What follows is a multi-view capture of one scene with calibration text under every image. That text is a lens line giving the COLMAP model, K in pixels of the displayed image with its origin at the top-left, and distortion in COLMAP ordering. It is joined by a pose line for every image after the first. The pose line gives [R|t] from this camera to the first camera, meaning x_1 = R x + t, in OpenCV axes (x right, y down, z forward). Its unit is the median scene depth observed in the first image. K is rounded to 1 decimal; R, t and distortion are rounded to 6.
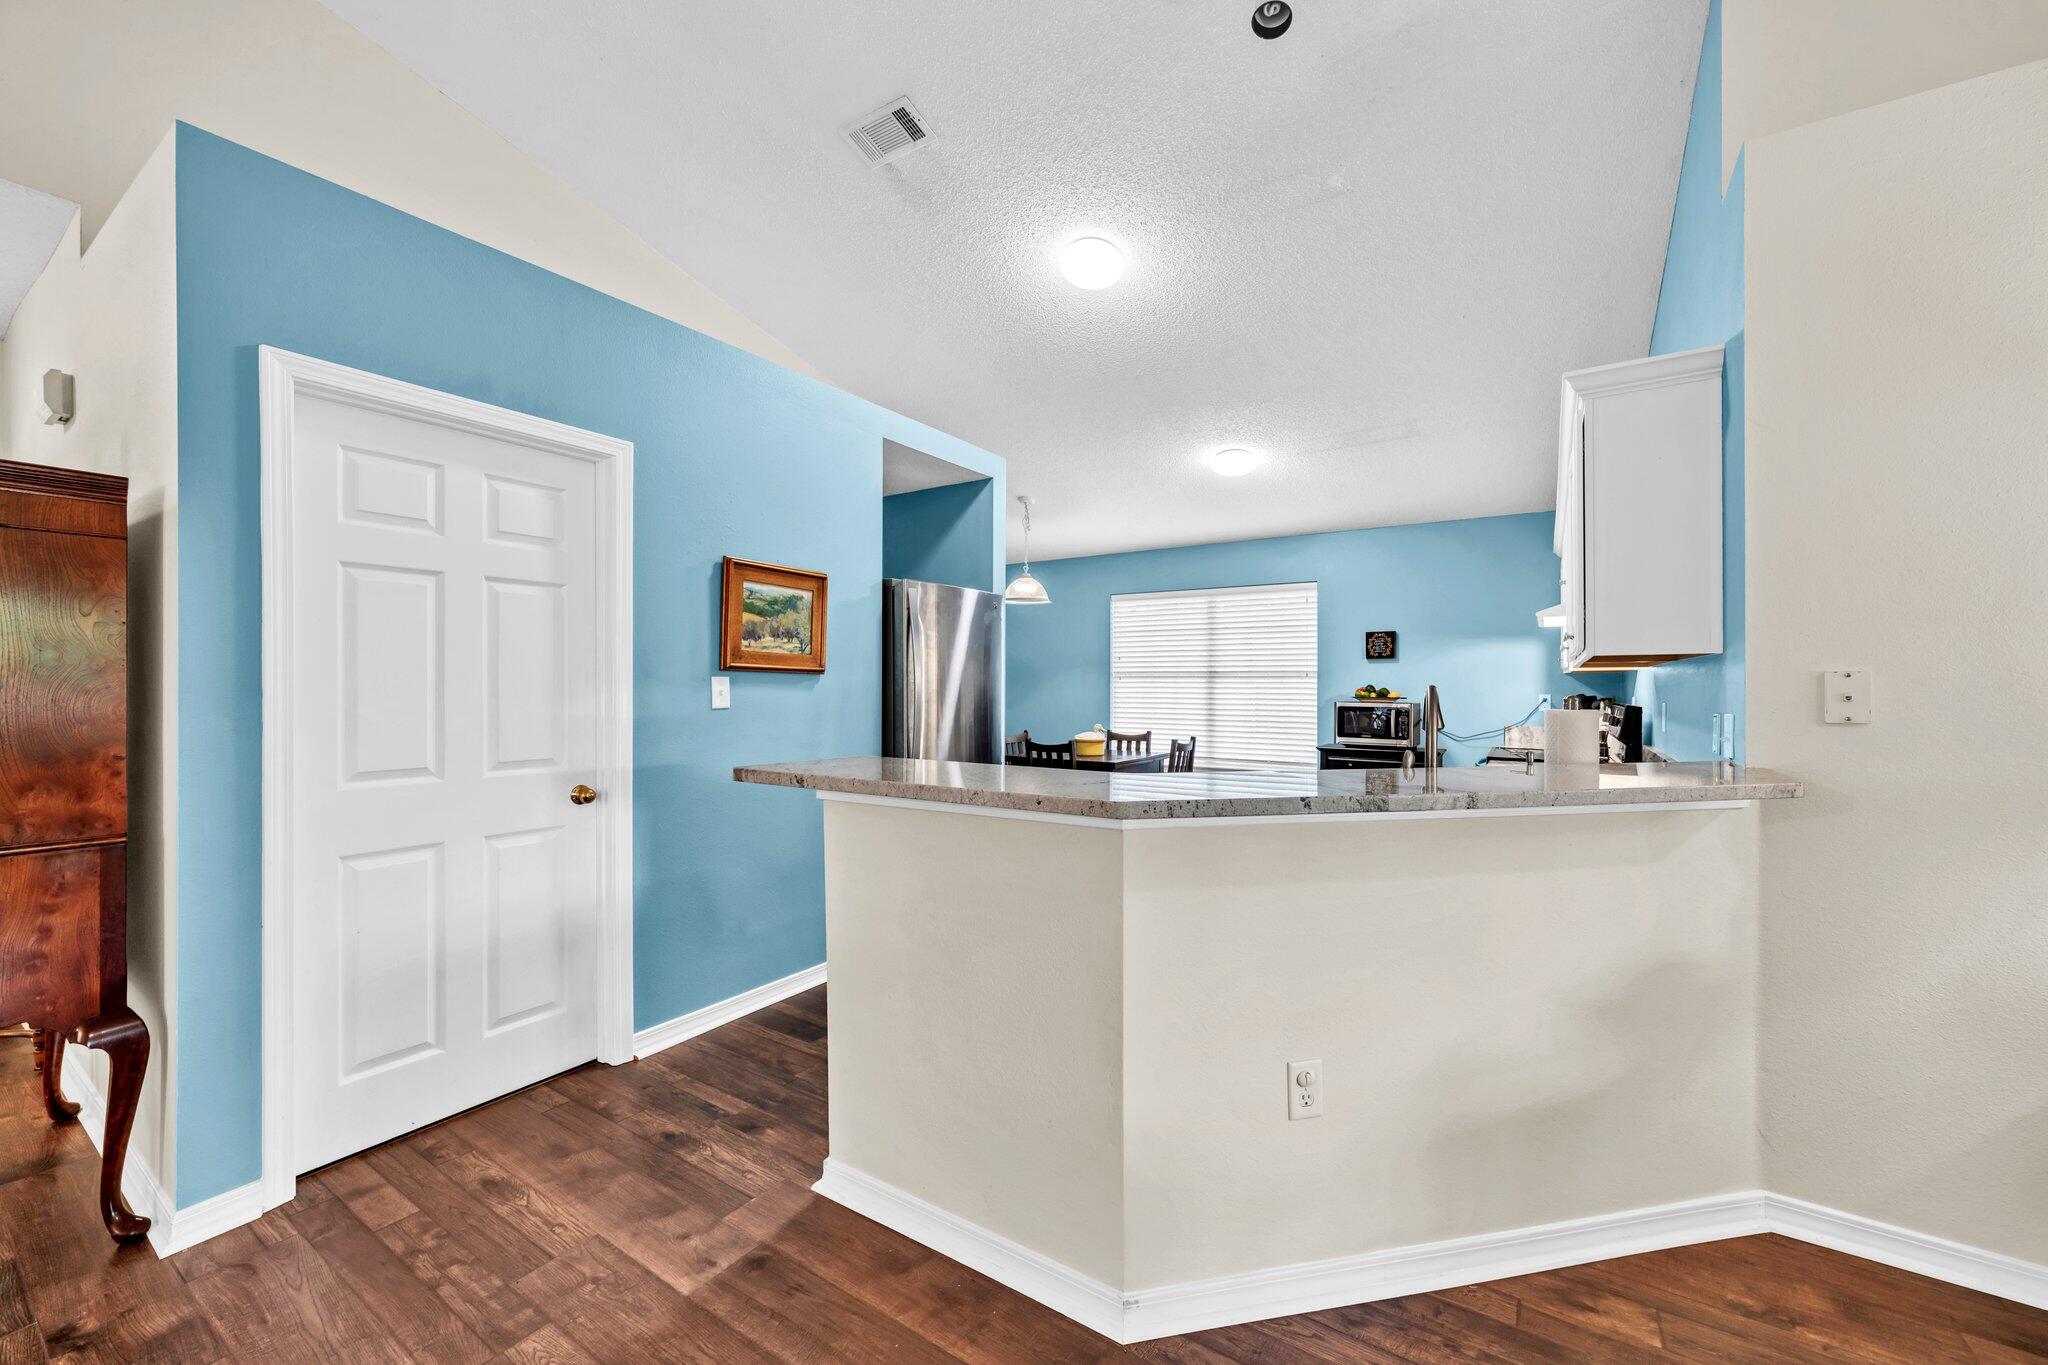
lens RADIAL K [[797.0, 0, 1021.7], [0, 797.0, 683.7], [0, 0, 1]] dist [-0.001064, -0.000272]
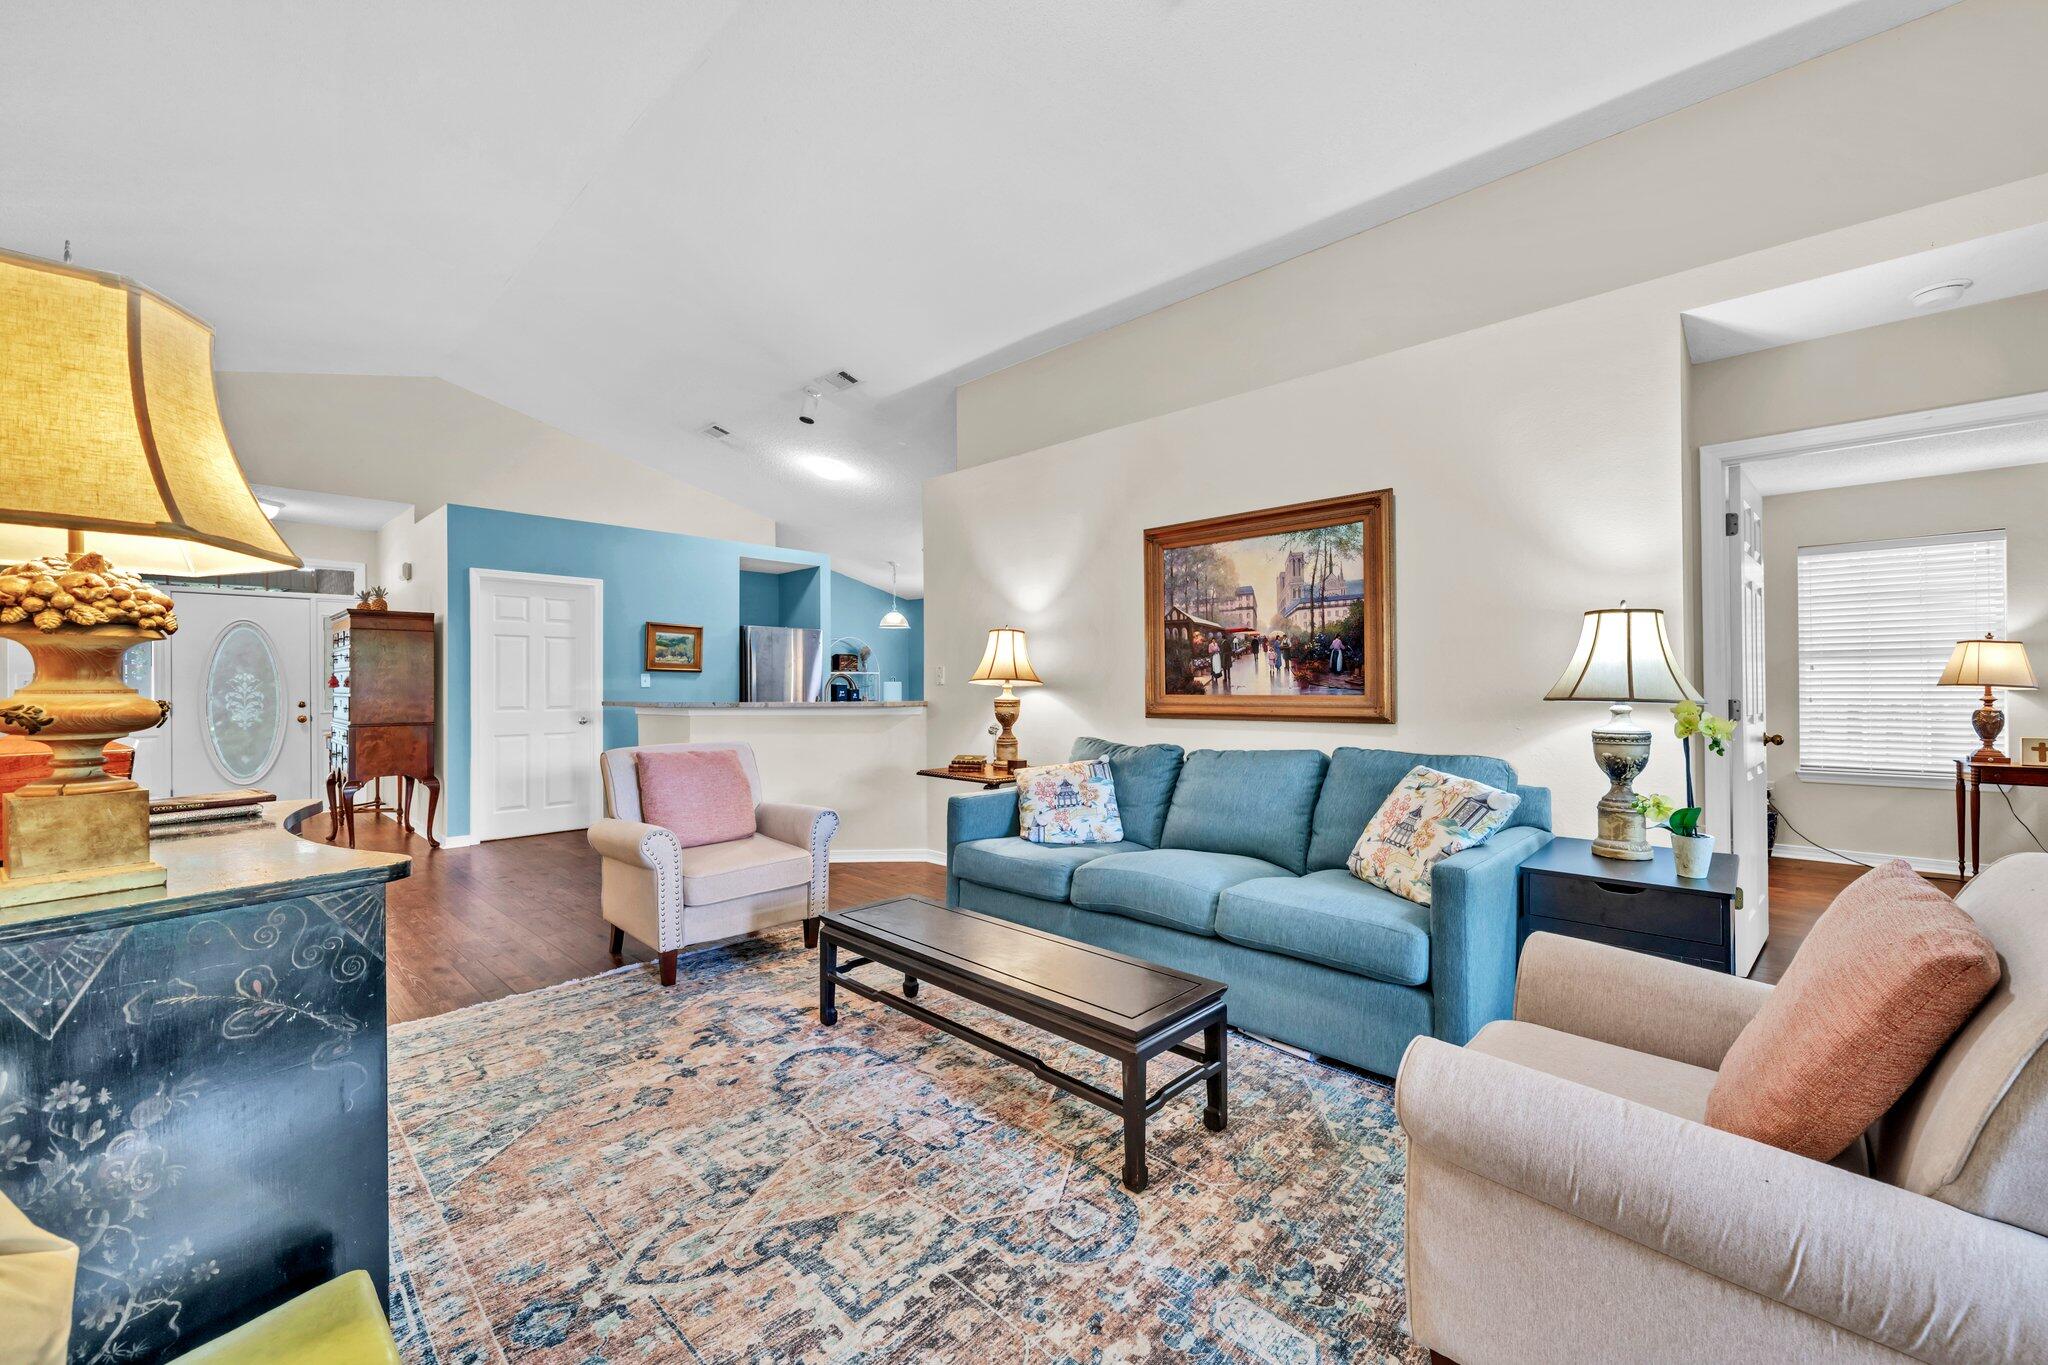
lens RADIAL K [[797.0, 0, 1021.7], [0, 797.0, 683.7], [0, 0, 1]] dist [-0.001064, -0.000272]
pose [[0.984294, -0.005979, -0.176437, 0.894118], [0.005005, 0.999970, -0.005964, 0.031800], [0.176467, 0.004987, 0.984294, -0.878178]]
